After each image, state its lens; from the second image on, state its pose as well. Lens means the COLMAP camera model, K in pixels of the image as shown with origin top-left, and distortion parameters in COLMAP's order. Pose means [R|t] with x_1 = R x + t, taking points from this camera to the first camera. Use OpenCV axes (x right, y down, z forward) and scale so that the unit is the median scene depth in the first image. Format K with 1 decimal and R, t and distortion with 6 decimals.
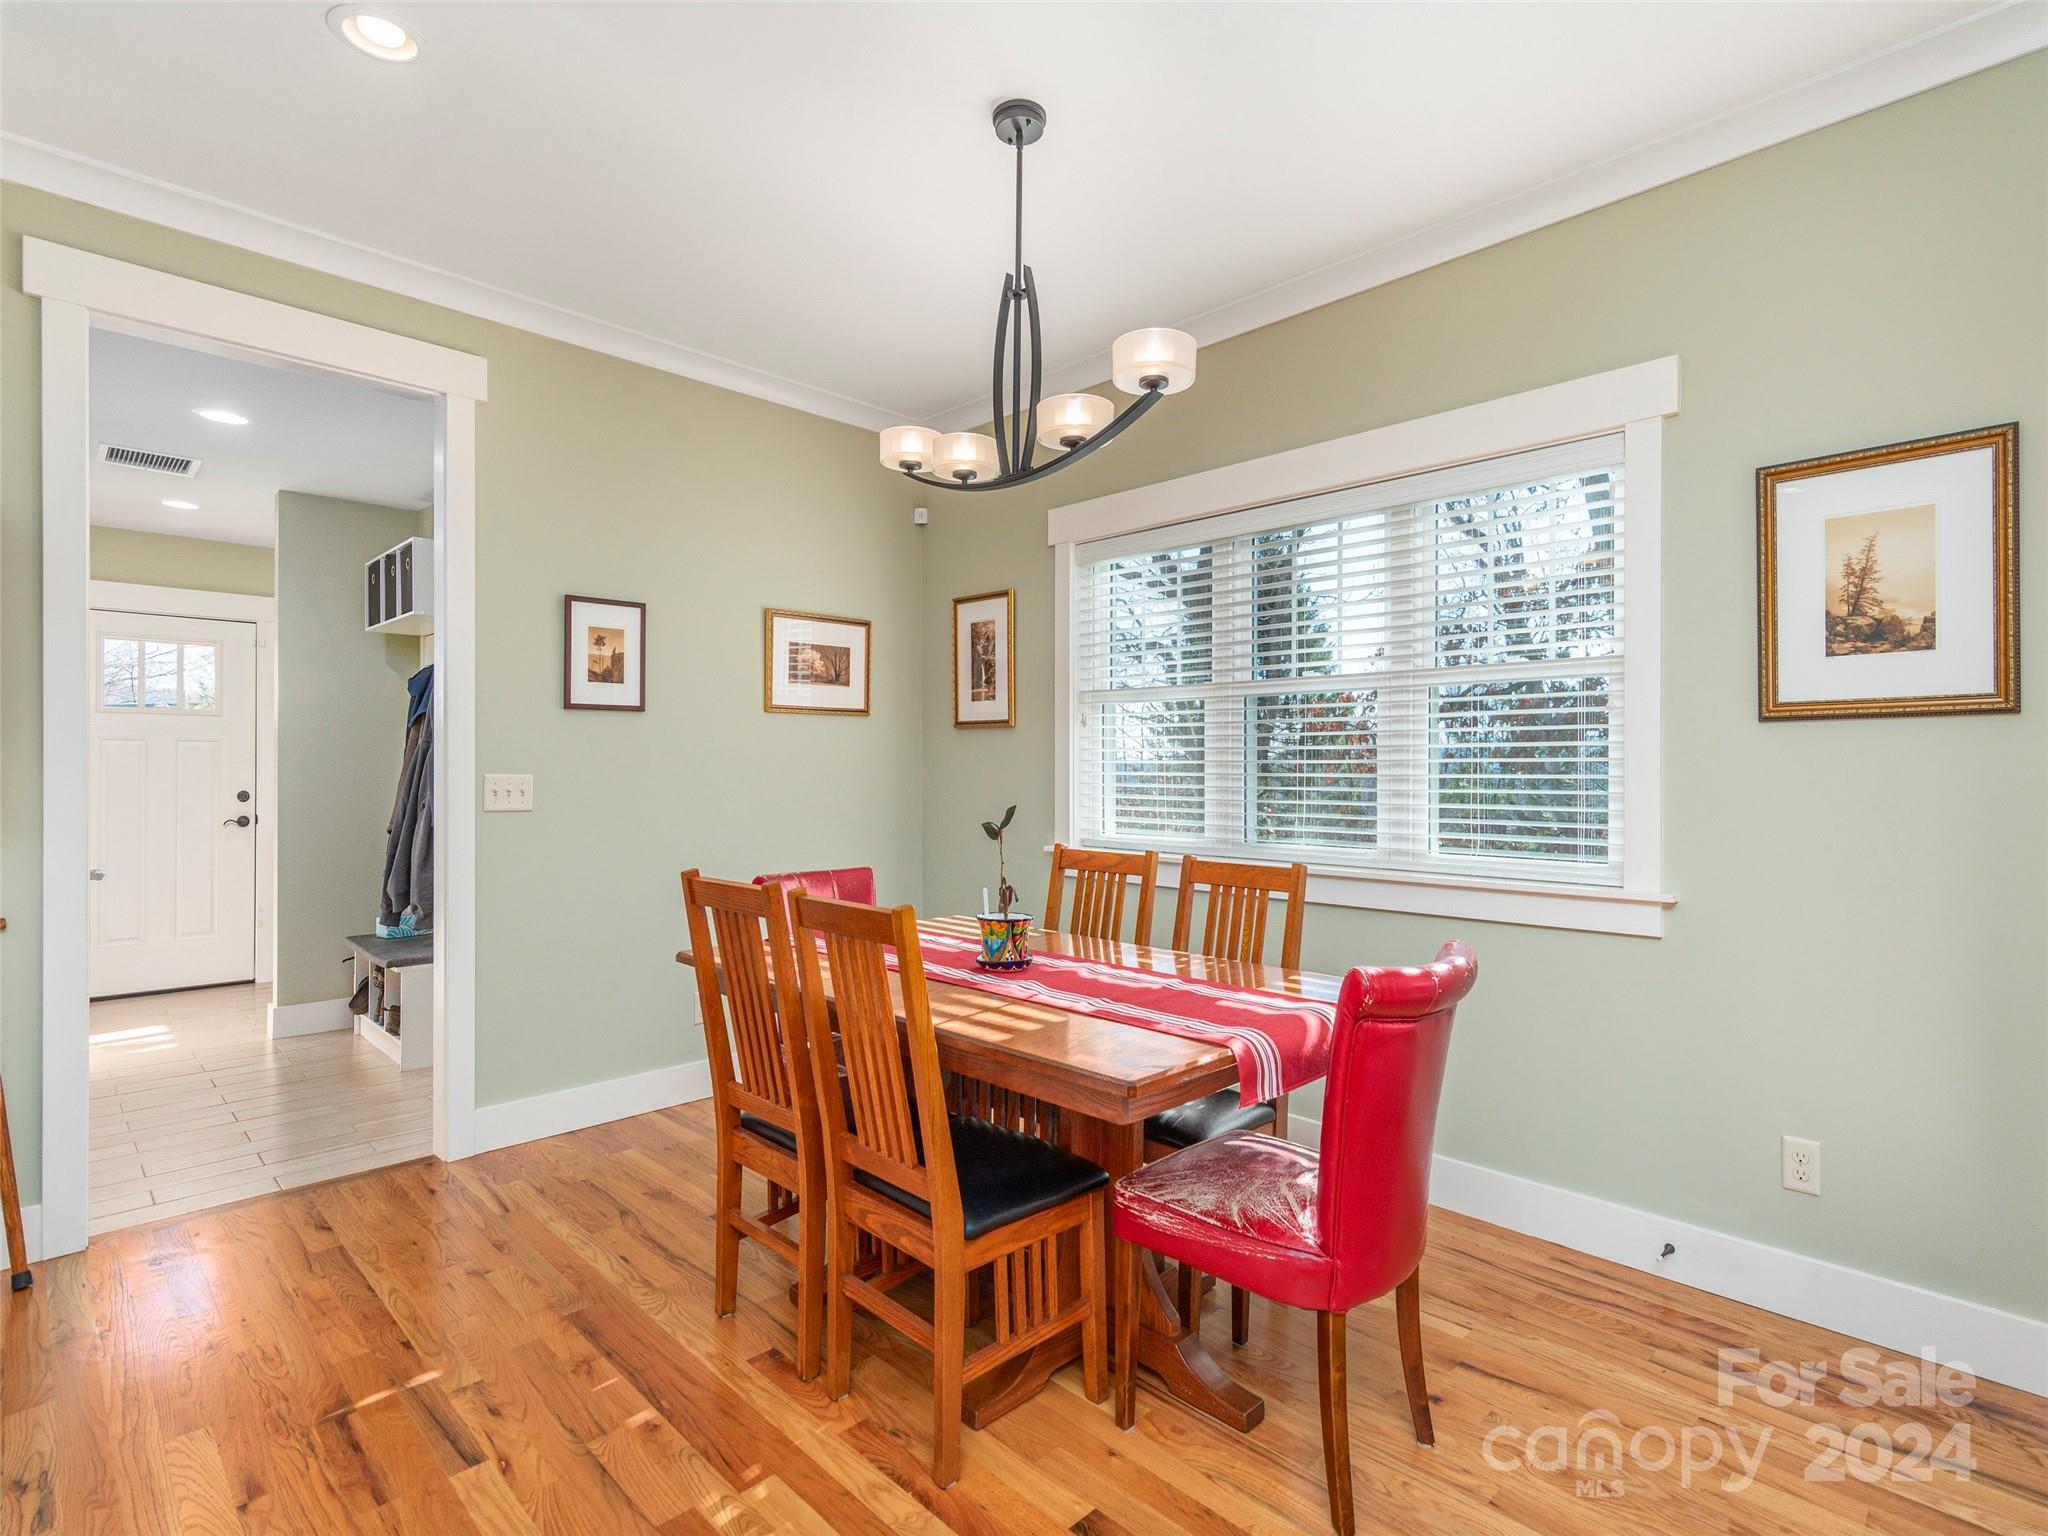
lens RADIAL K [[987.2, 0, 1056.8], [0, 987.2, 778.0], [0, 0, 1]] dist [0.019326, -0.000646]
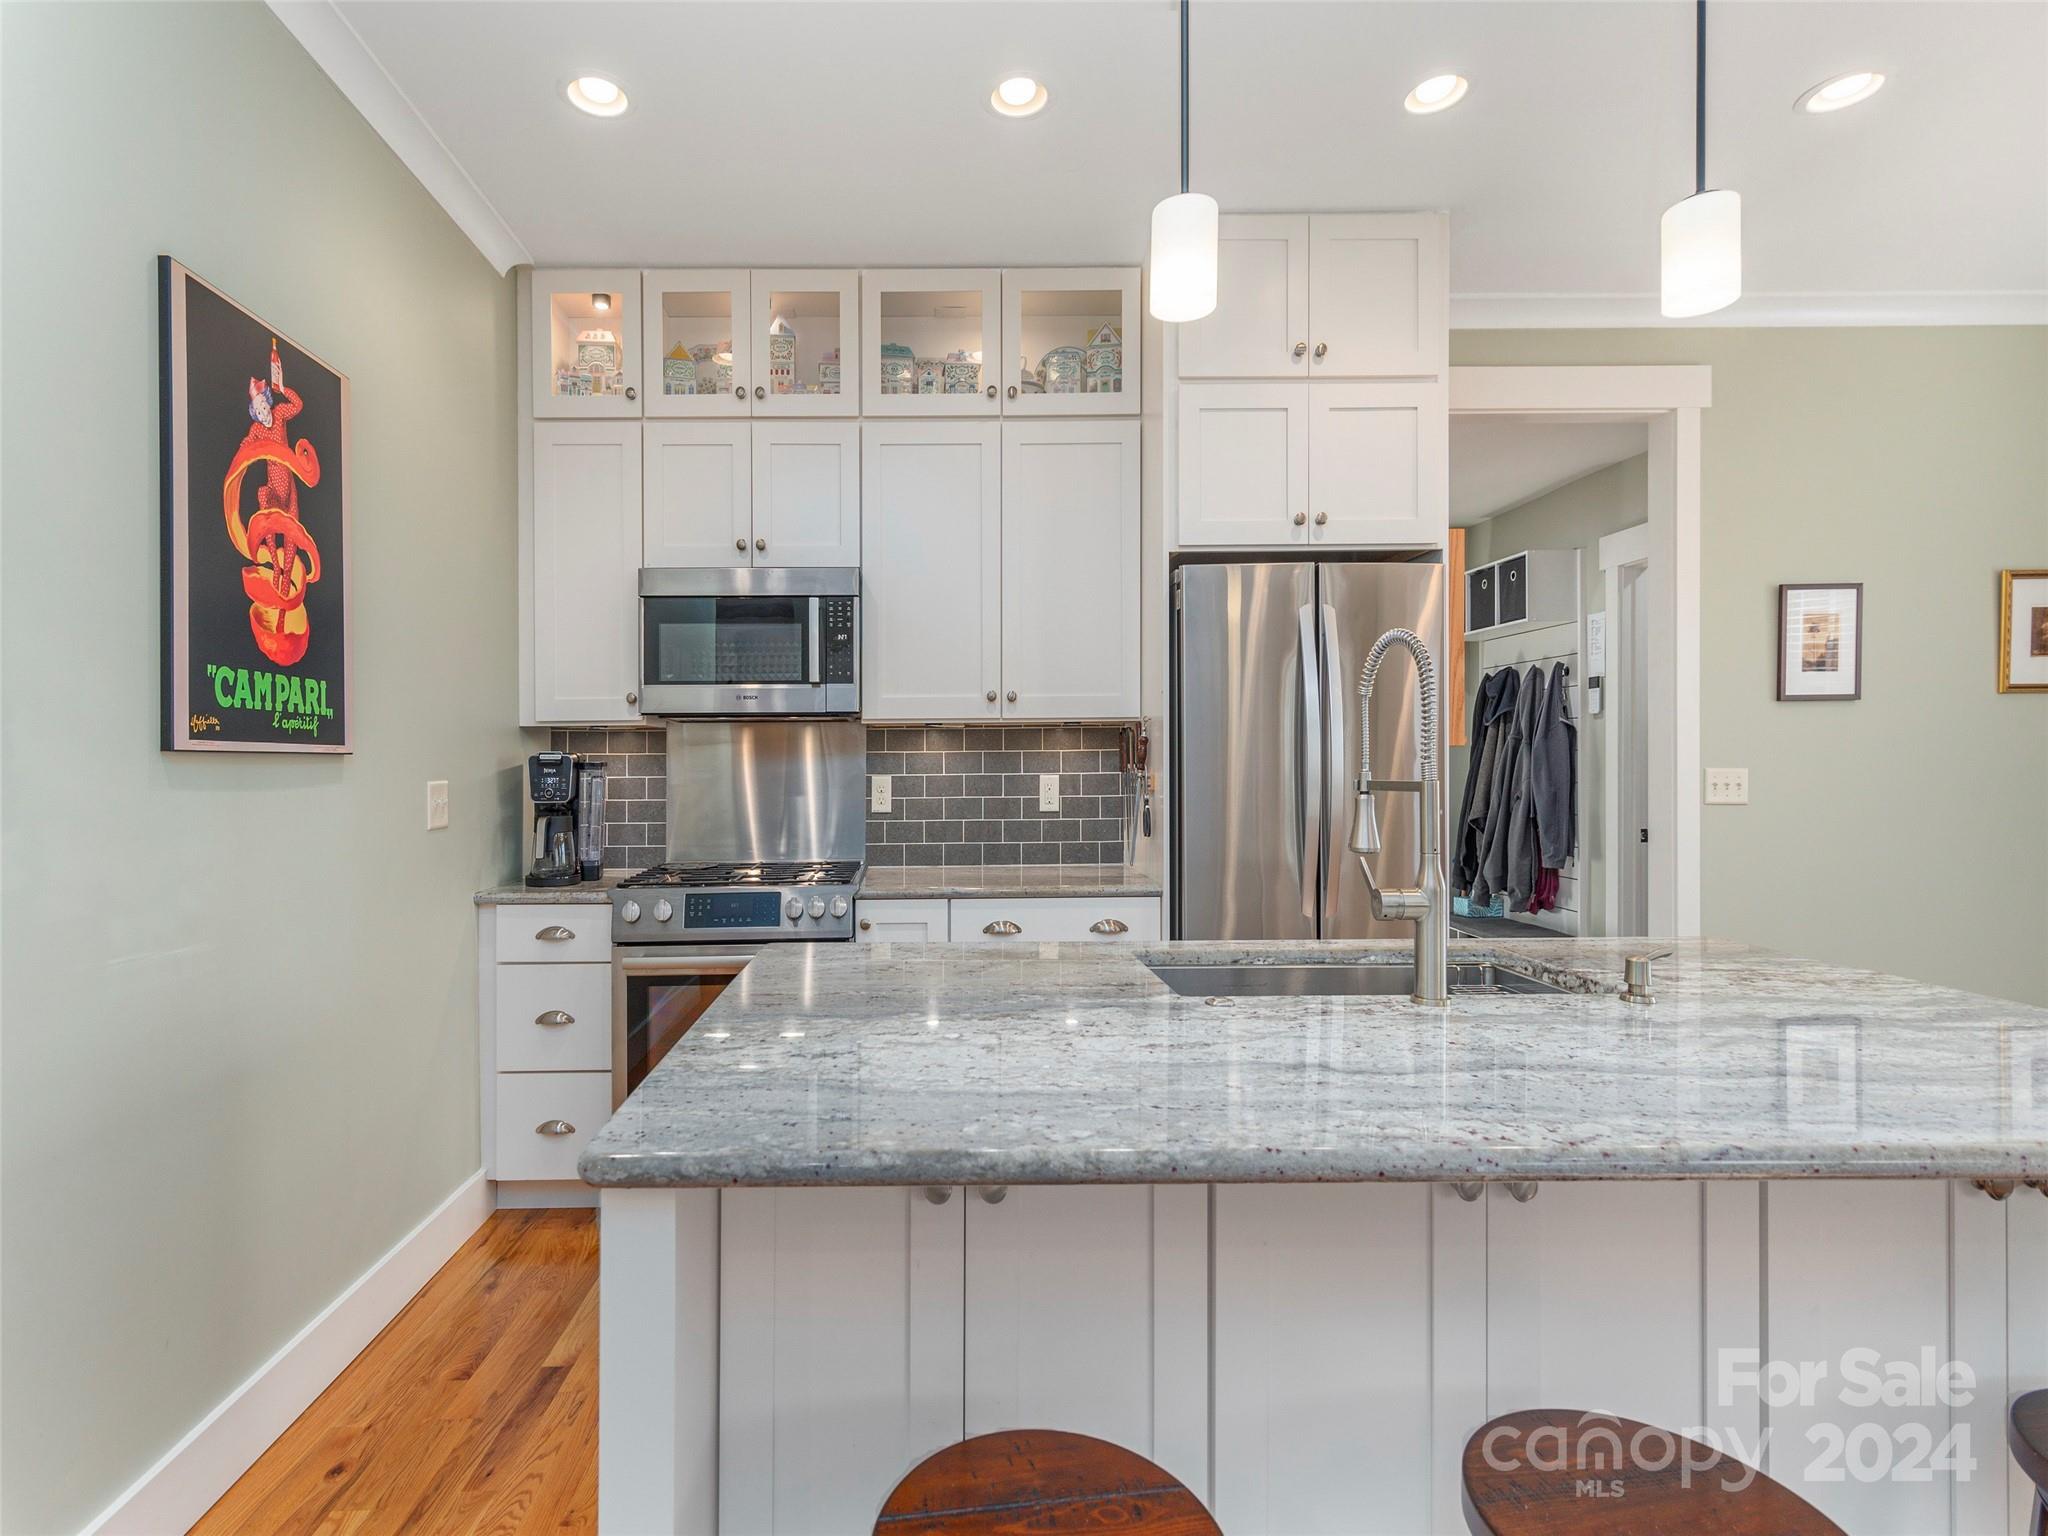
lens RADIAL K [[1053.9, 0, 973.8], [0, 1053.9, 772.1], [0, 0, 1]] dist [0.012916, -0.004196]
pose [[0.724565, -0.001341, -0.689205, -0.363397], [0.000219, 0.999999, -0.001716, 0.002233], [0.689207, 0.001093, 0.724564, -0.323069]]
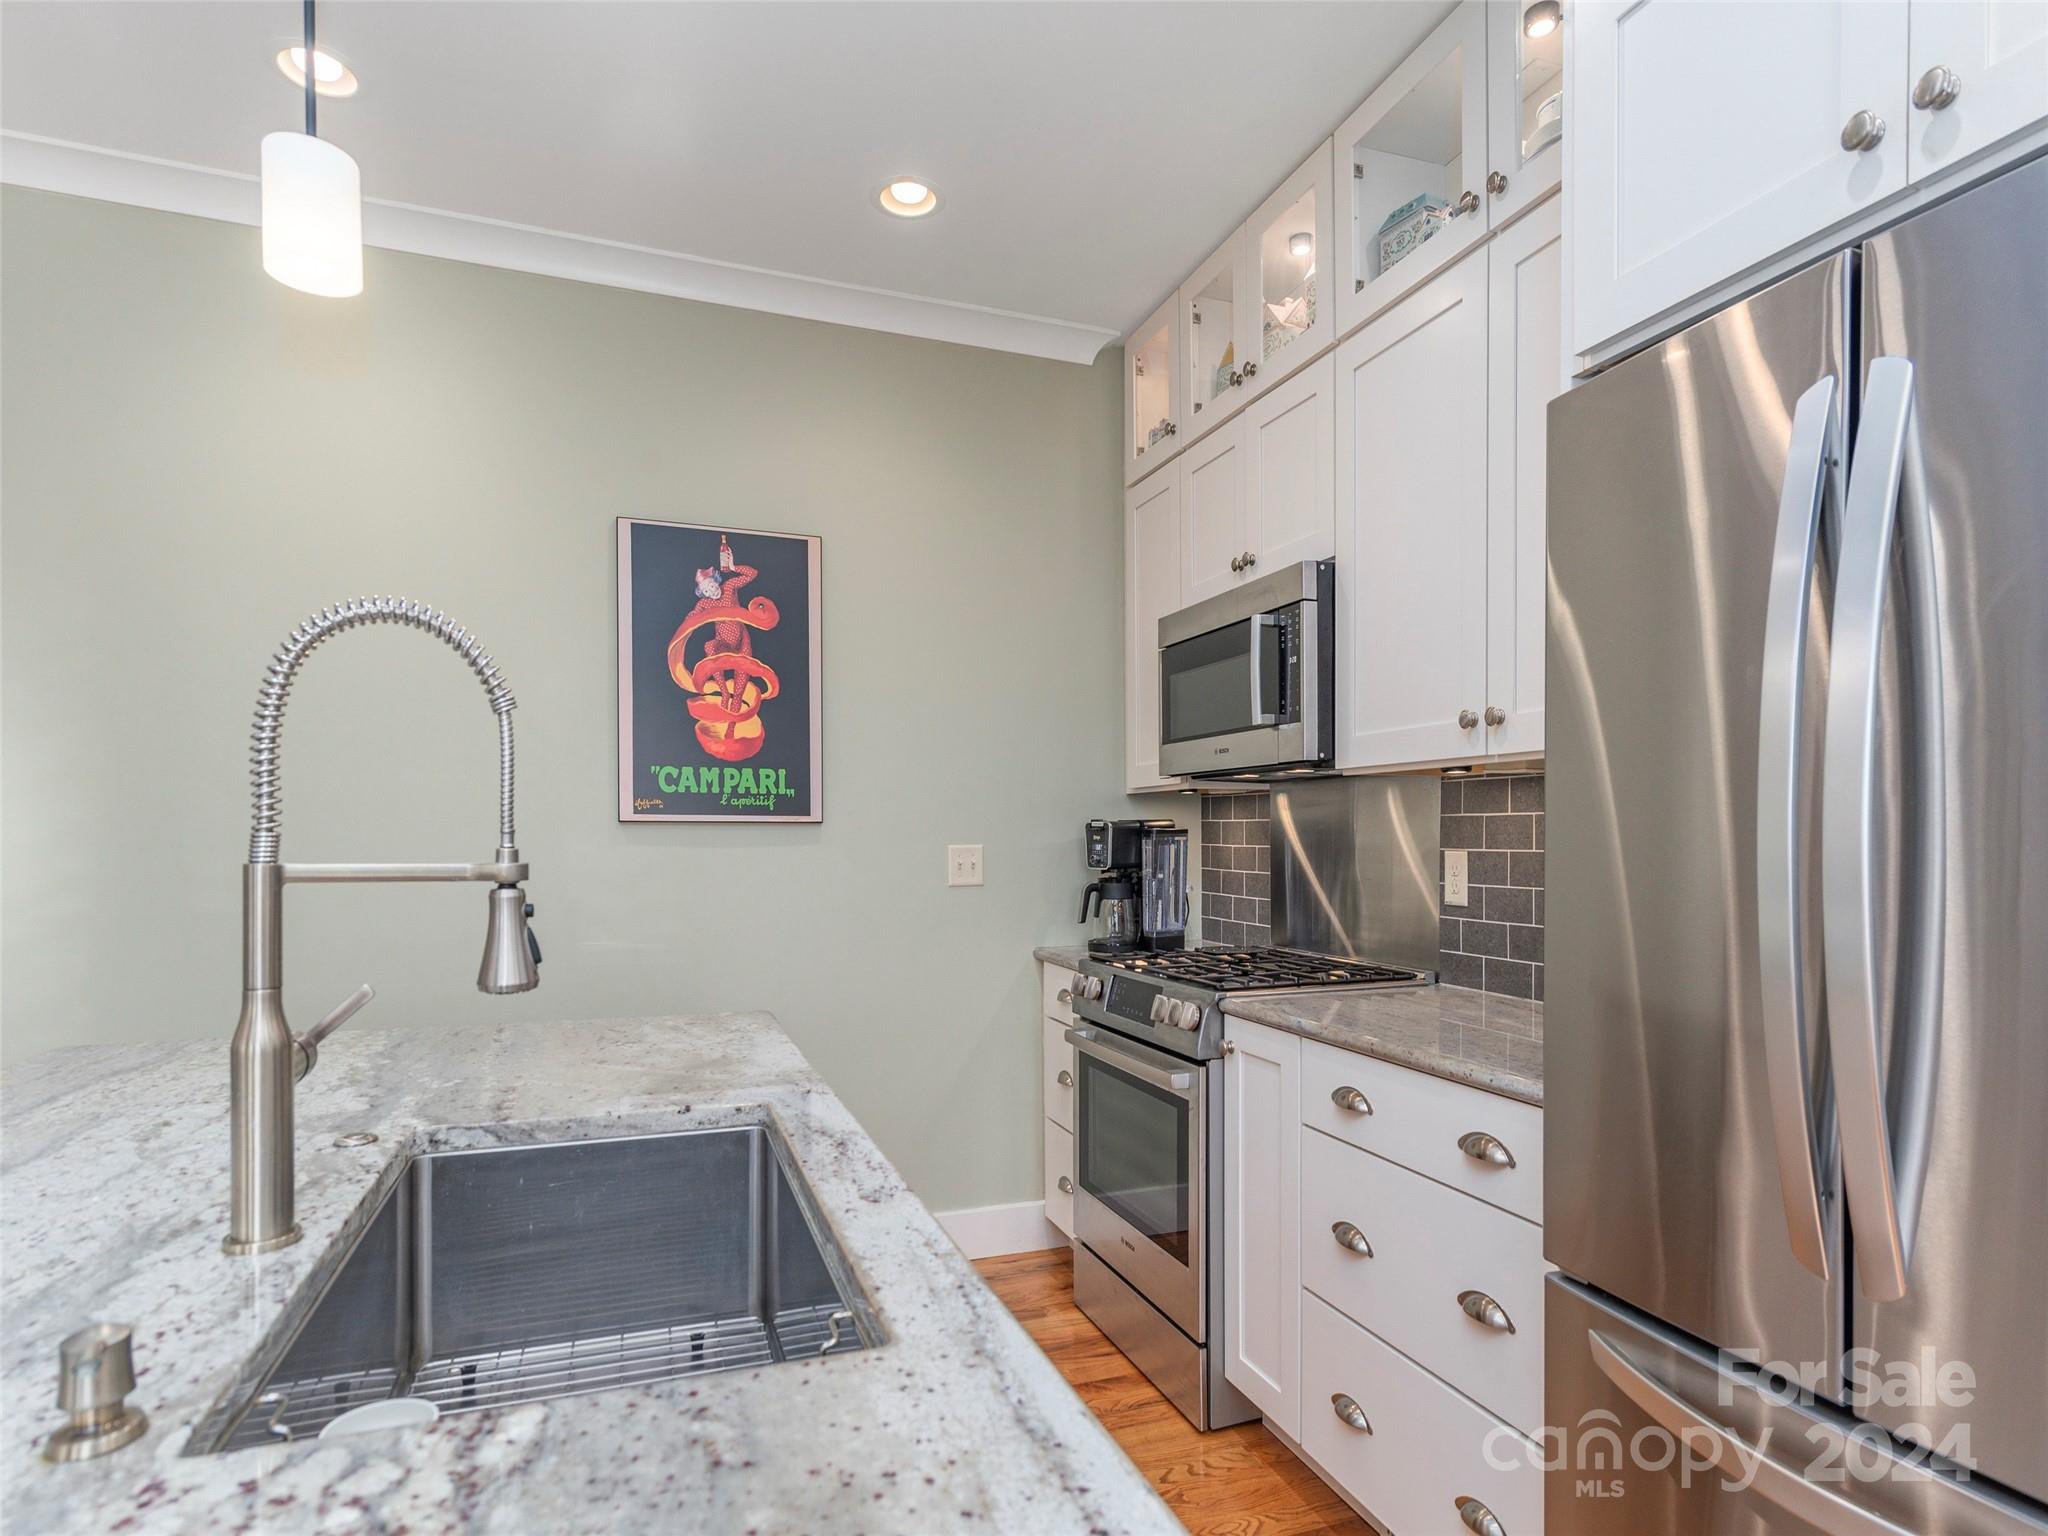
lens RADIAL K [[1074.2, 0, 967.4], [0, 1074.2, 840.8], [0, 0, 1]] dist [0.030735, -0.001336]
pose [[-0.455878, 0.002451, -0.890039, -0.368732], [-0.011964, 0.999889, 0.008882, -0.004662], [0.889962, 0.014698, -0.455799, 0.425346]]
